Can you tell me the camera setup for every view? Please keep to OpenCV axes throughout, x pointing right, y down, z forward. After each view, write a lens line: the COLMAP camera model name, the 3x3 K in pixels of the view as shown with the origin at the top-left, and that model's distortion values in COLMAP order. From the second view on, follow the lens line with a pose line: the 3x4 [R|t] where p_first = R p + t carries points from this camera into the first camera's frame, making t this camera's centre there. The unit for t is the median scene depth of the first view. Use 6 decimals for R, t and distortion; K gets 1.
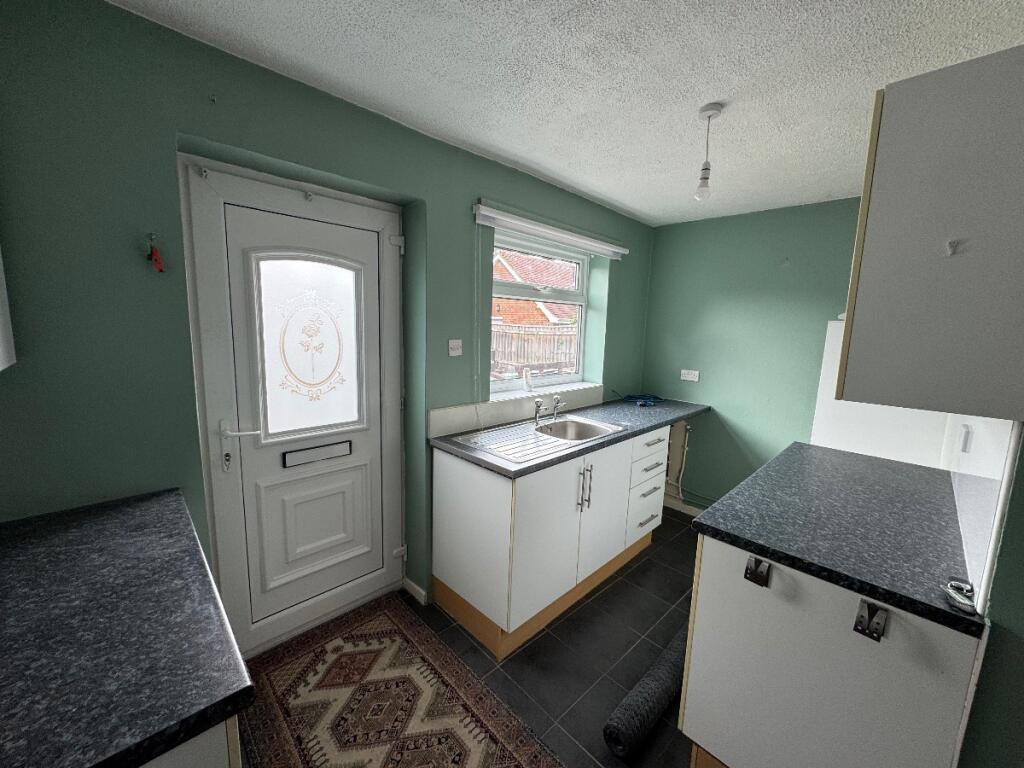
lens RADIAL K [[405.6, 0, 512.0], [0, 405.6, 384.0], [0, 0, 1]] dist [-0.000697, 0.000121]
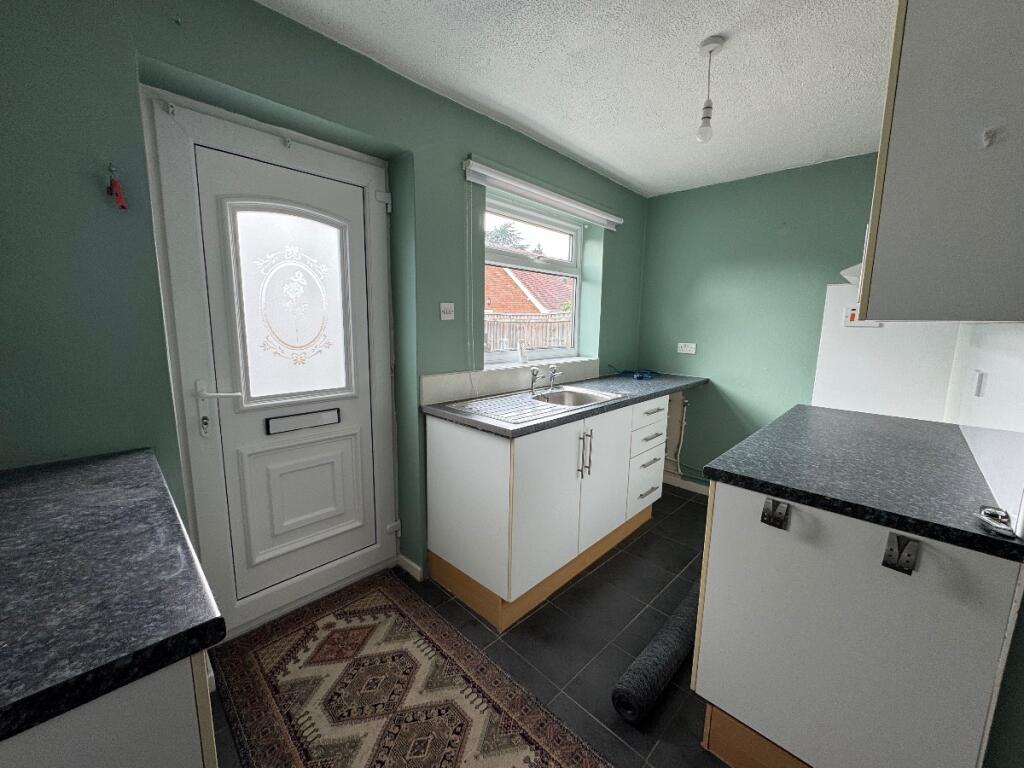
lens RADIAL K [[405.6, 0, 512.0], [0, 405.6, 384.0], [0, 0, 1]] dist [-0.000697, 0.000121]
pose [[0.999602, -0.019290, 0.020598, -0.012885], [0.019159, 0.999795, 0.006553, 0.098425], [-0.020720, -0.006156, 0.999766, 0.050332]]
